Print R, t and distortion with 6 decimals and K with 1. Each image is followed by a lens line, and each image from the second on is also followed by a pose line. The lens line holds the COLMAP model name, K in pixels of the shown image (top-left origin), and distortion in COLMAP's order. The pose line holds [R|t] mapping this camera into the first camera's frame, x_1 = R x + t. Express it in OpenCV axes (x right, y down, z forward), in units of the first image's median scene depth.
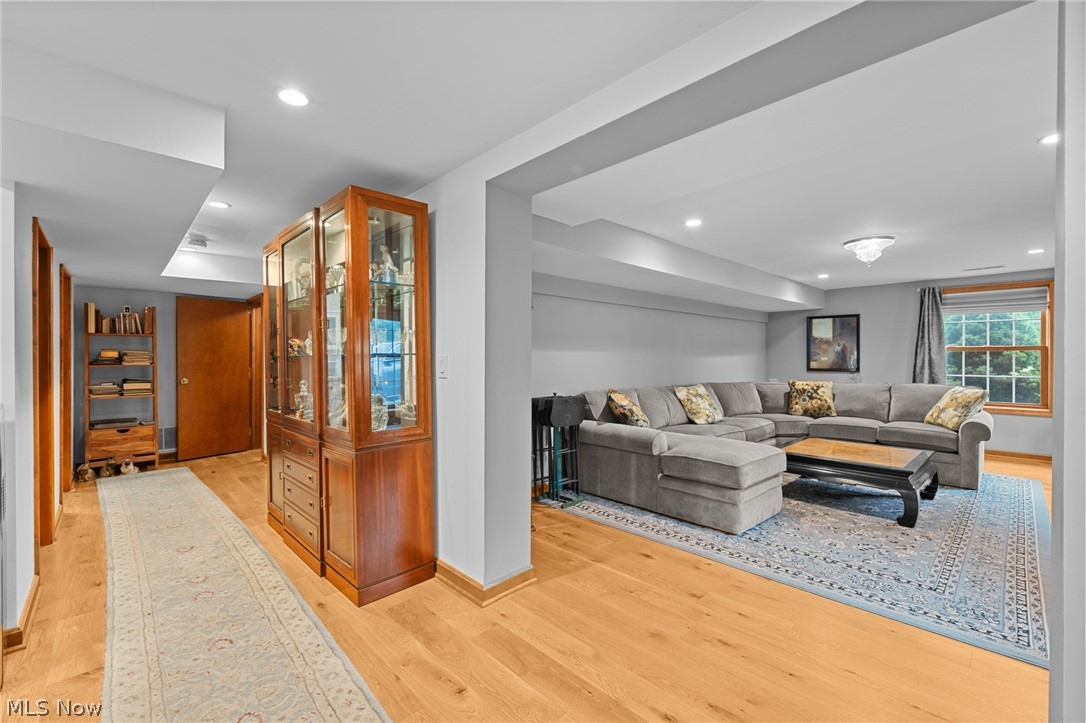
lens RADIAL K [[457.4, 0, 535.1], [0, 457.4, 357.6], [0, 0, 1]] dist [-0.002174, 0.000723]
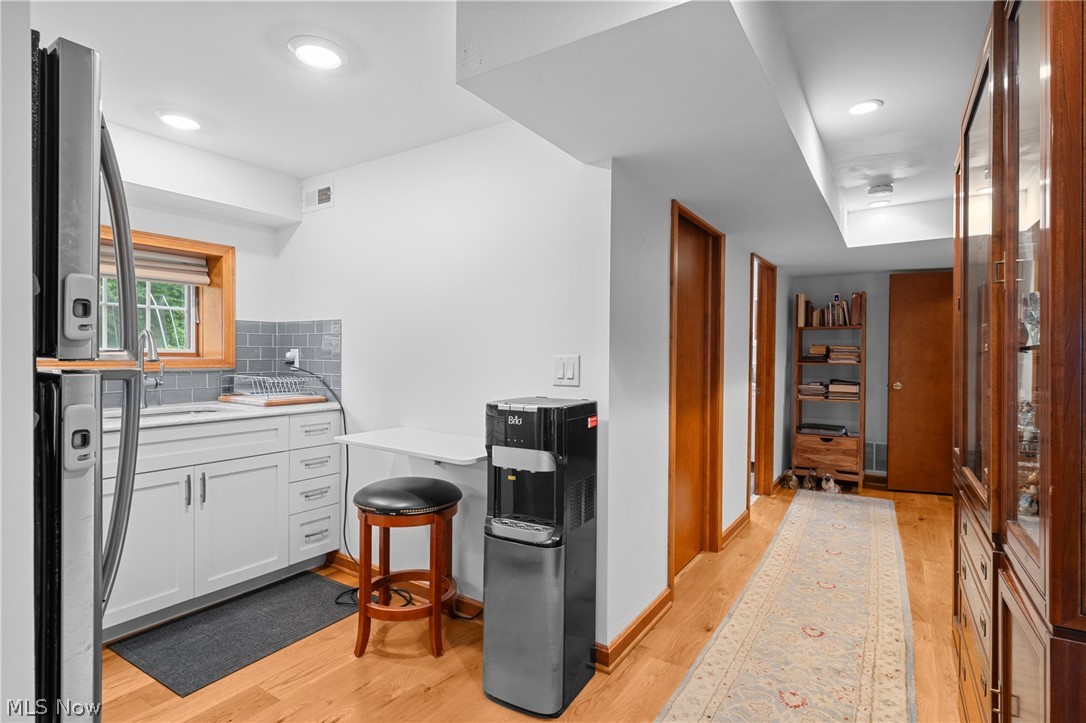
lens RADIAL K [[541.5, 0, 558.7], [0, 541.5, 362.5], [0, 0, 1]] dist [0.006301, -0.000434]
pose [[0.254152, 0.019486, -0.966968, -0.048429], [-0.007551, 0.999807, 0.018163, 0.000744], [0.967135, 0.002686, 0.254250, 0.259366]]
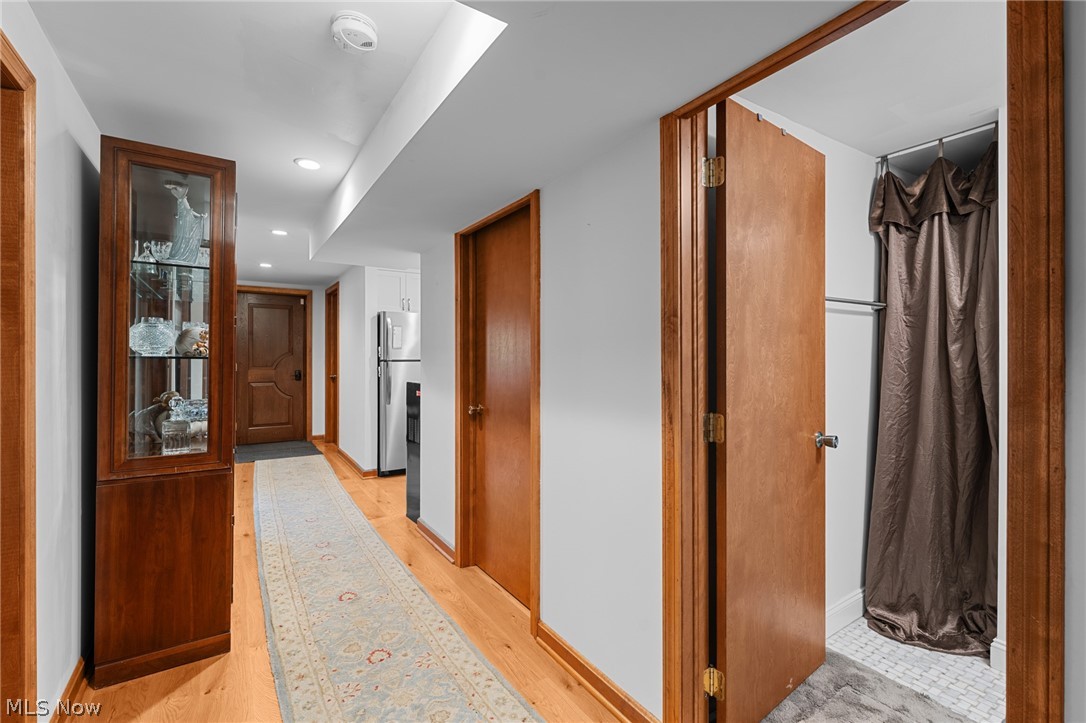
lens RADIAL K [[483.6, 0, 540.1], [0, 483.6, 355.8], [0, 0, 1]] dist [0.000203, 0.000240]
pose [[-0.984090, 0.000304, 0.177668, -0.772369], [0.000436, 1.000000, 0.000706, -0.002980], [-0.177668, 0.000772, -0.984090, 1.097971]]
